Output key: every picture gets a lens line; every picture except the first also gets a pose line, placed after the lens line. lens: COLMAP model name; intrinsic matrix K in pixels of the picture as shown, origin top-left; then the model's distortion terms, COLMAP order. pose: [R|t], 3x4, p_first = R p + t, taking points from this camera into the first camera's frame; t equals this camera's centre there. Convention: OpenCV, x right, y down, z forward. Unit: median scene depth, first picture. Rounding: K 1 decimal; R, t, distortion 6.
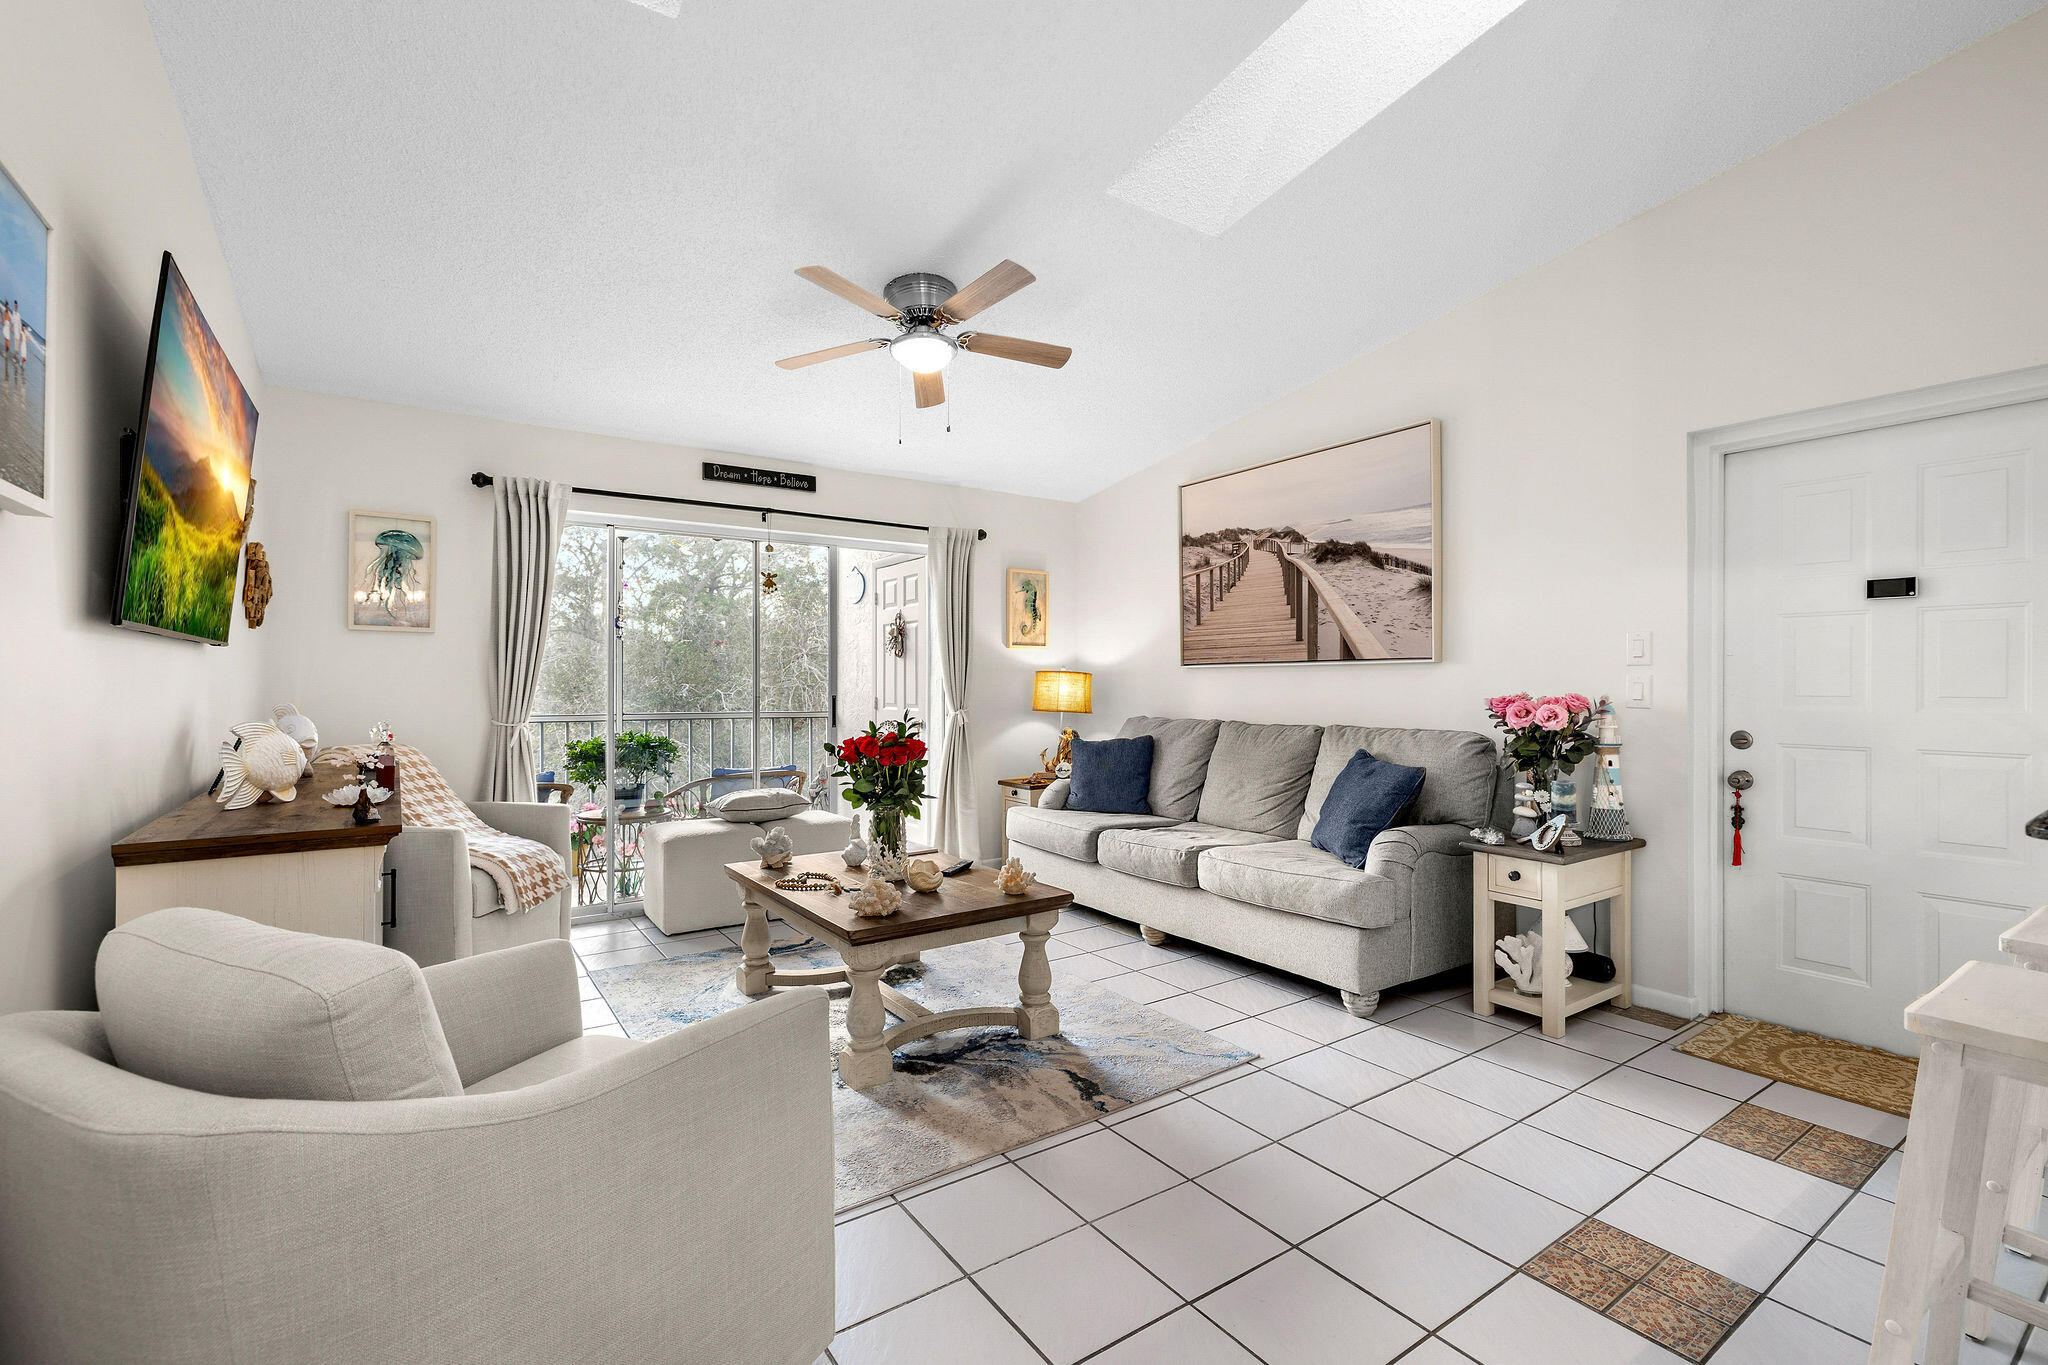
lens RADIAL K [[893.9, 0, 1029.0], [0, 893.9, 683.3], [0, 0, 1]] dist [0.002952, 0.000100]
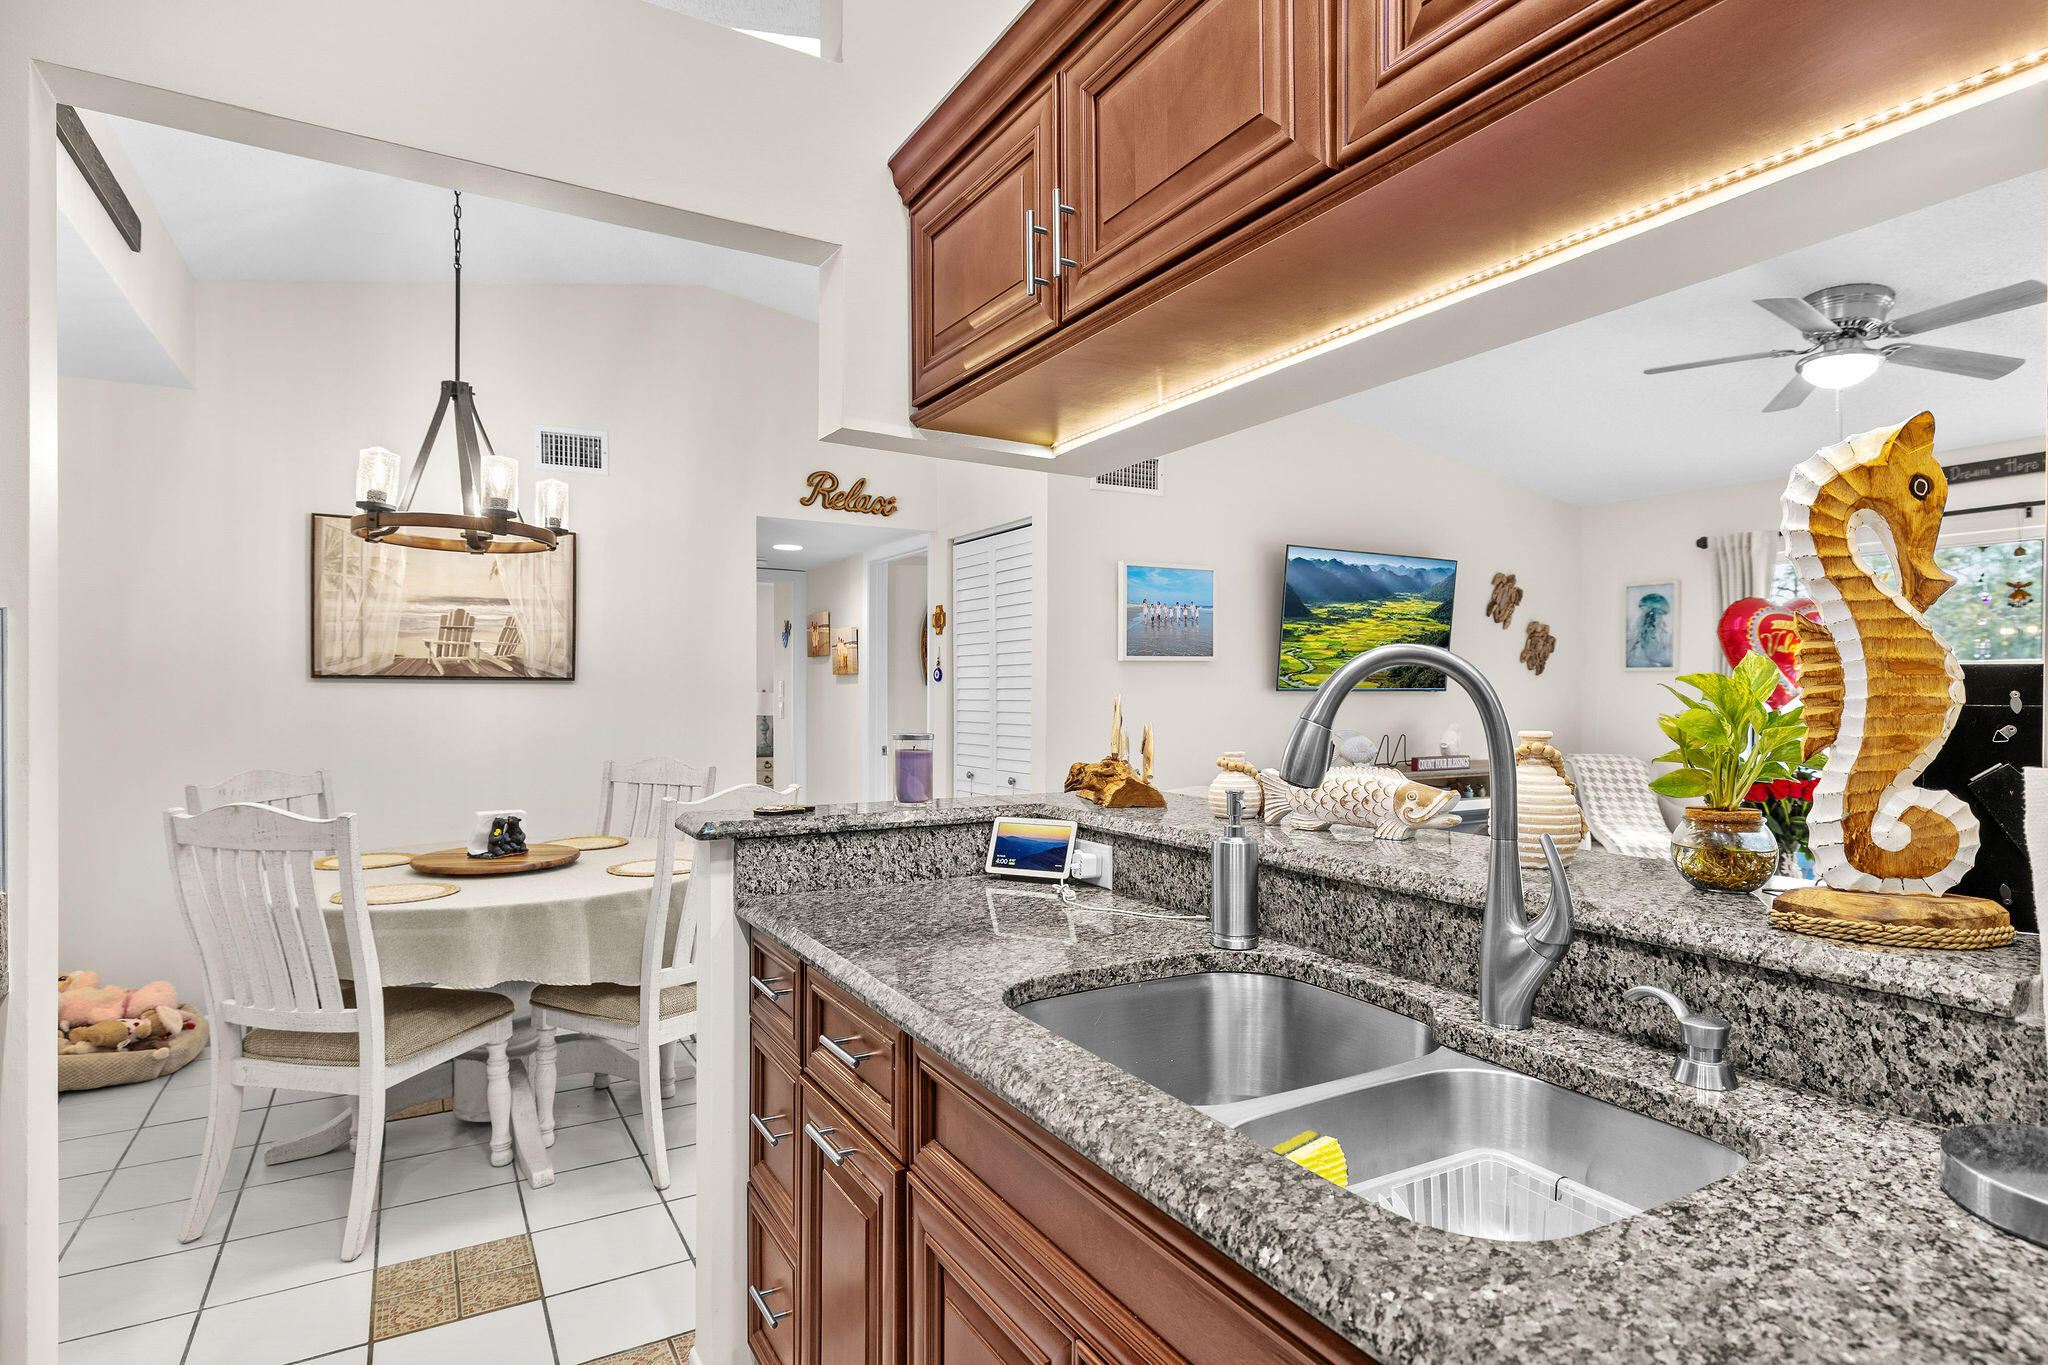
lens RADIAL K [[1058.0, 0, 1029.5], [0, 1058.0, 695.8], [0, 0, 1]] dist [0.000564, 0.000030]
pose [[-0.074121, 0.003467, -0.997243, 0.789582], [-0.002712, 0.999990, 0.003678, -0.022053], [0.997246, 0.002977, -0.074111, 0.182136]]
